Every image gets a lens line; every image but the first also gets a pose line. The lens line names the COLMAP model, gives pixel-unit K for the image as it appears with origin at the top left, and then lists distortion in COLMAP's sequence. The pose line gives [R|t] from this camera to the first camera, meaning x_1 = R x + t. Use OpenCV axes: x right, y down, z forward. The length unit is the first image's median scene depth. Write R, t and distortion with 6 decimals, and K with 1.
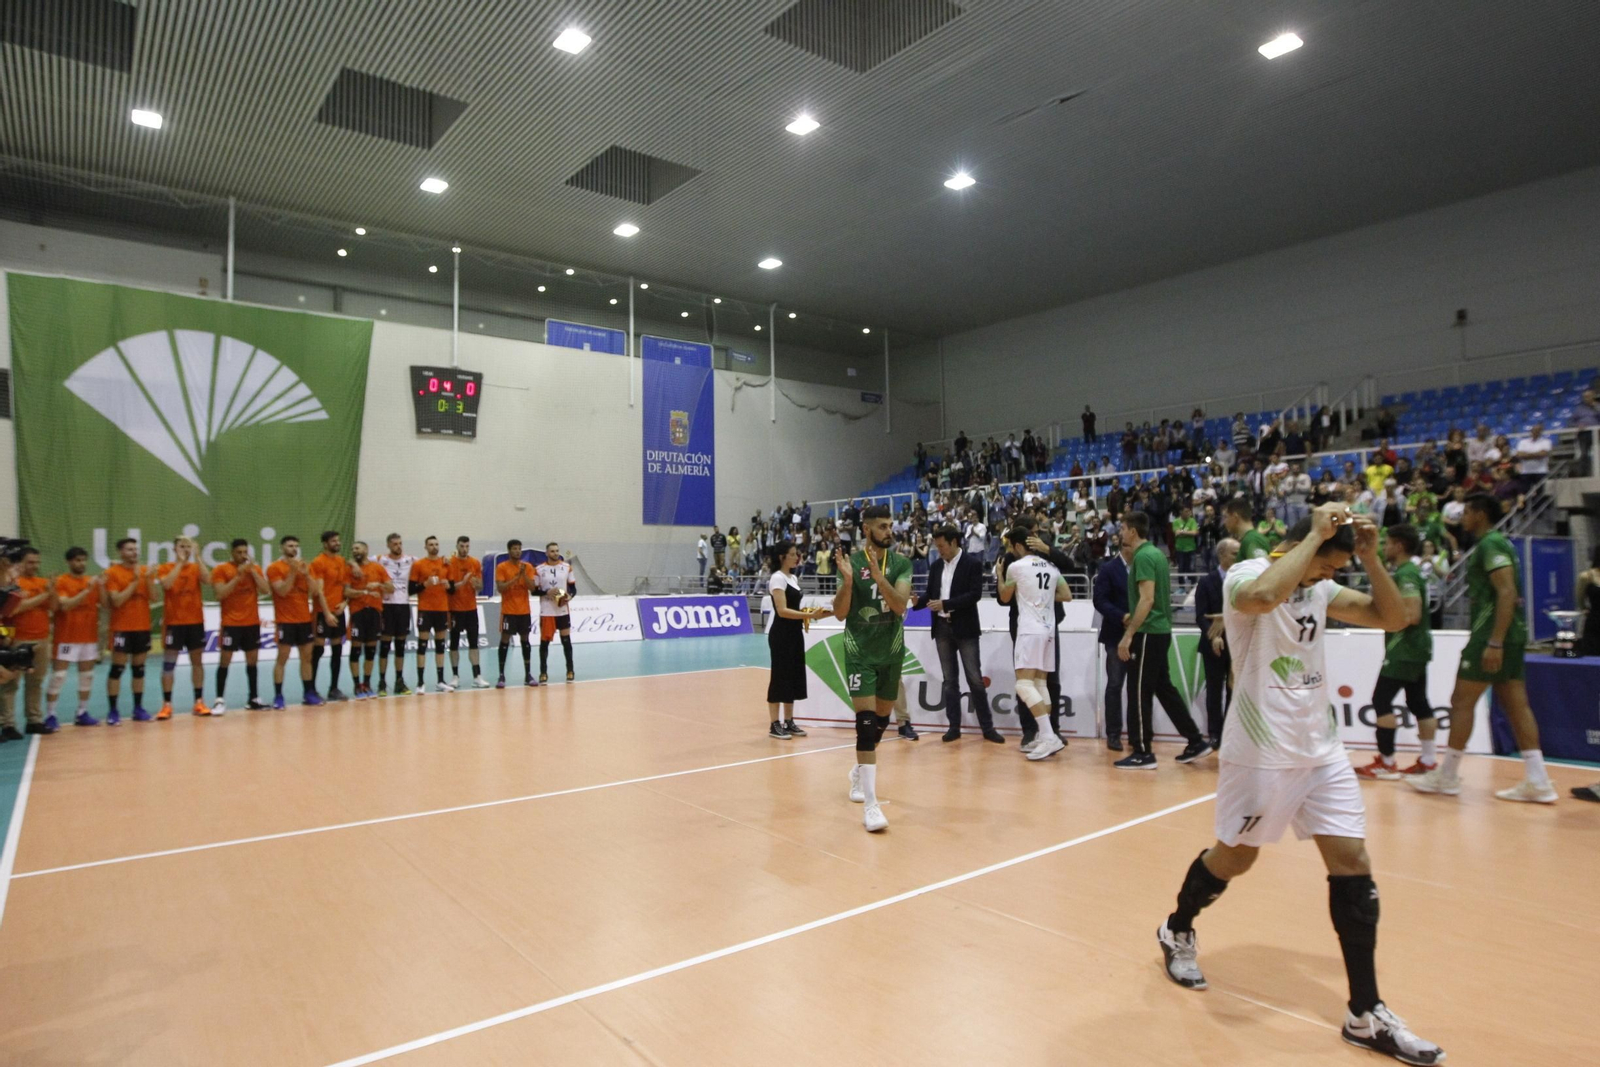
lens RADIAL K [[925.3, 0, 796.6], [0, 925.3, 530.6], [0, 0, 1]] dist [-0.056846, 0.026105]
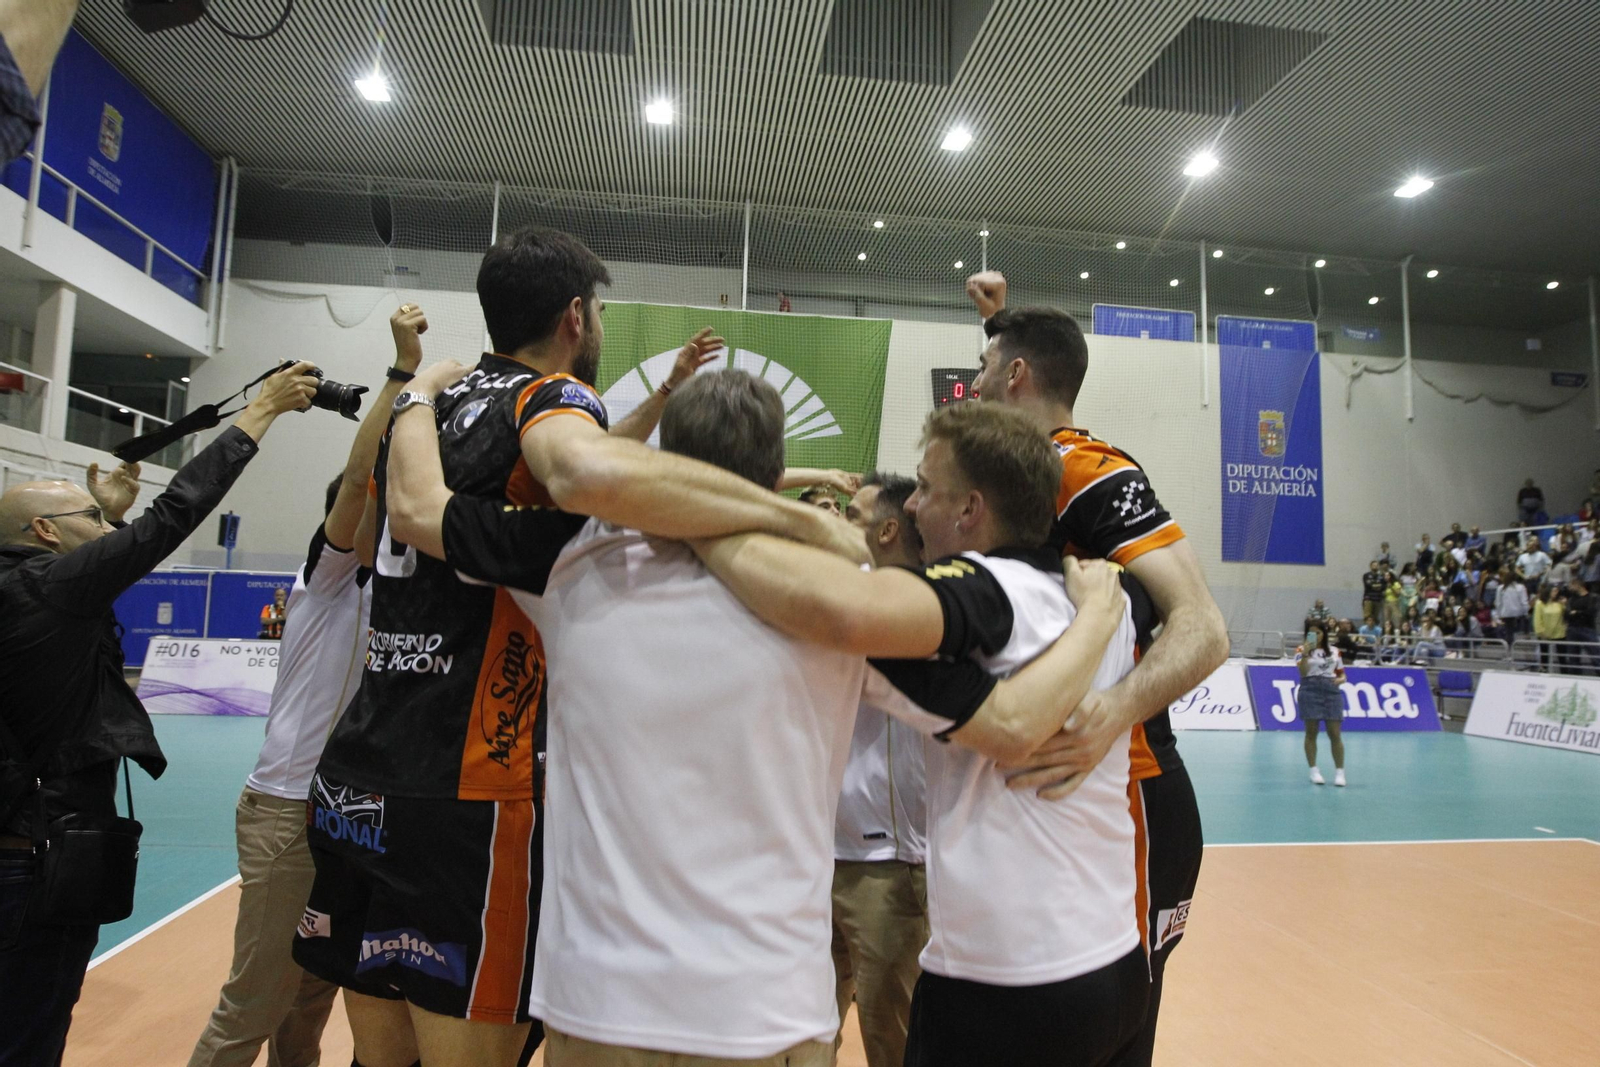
lens RADIAL K [[945.4, 0, 815.1], [0, 945.4, 537.5], [0, 0, 1]] dist [-0.047442, 0.023824]
pose [[0.859381, -0.008408, -0.511267, -0.062363], [-0.013628, 0.999133, -0.039337, 0.008633], [0.511154, 0.040773, 0.858521, 0.178190]]
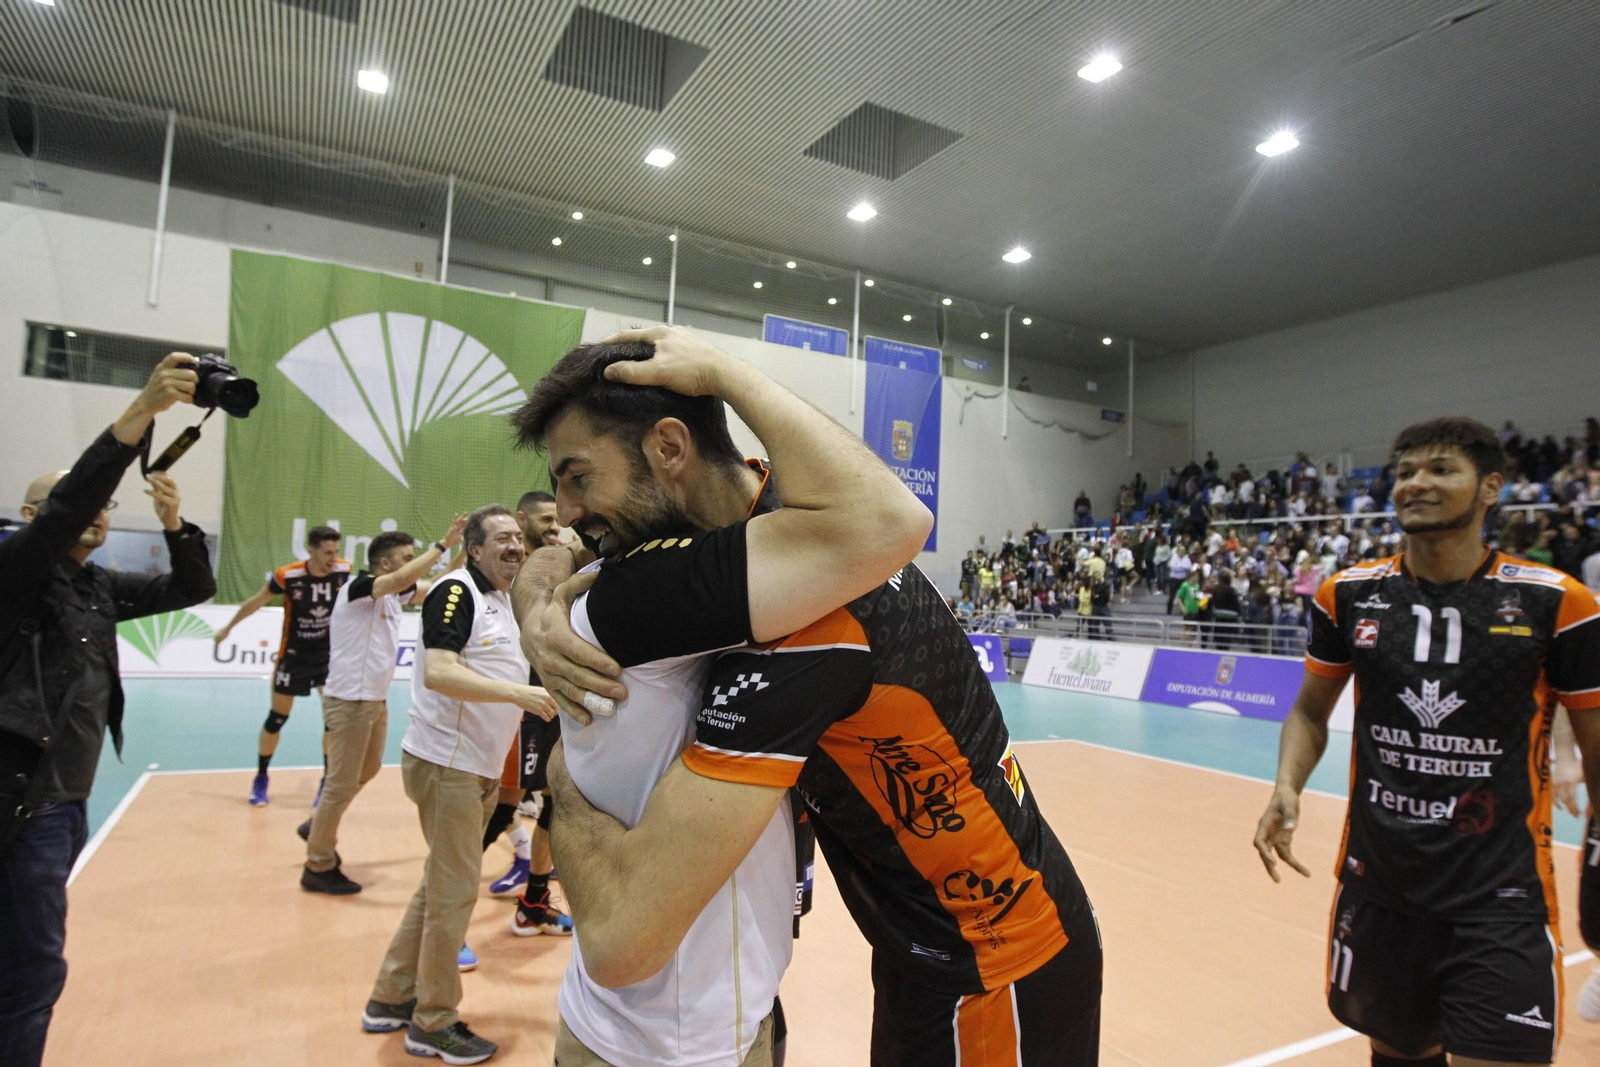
lens RADIAL K [[935.3, 0, 807.7], [0, 935.3, 536.5], [0, 0, 1]] dist [-0.062244, 0.001547]
pose [[0.983612, 0.047477, -0.173937, -0.059484], [-0.051699, 0.998466, -0.019819, 0.005028], [0.172729, 0.028487, 0.984557, 0.104574]]
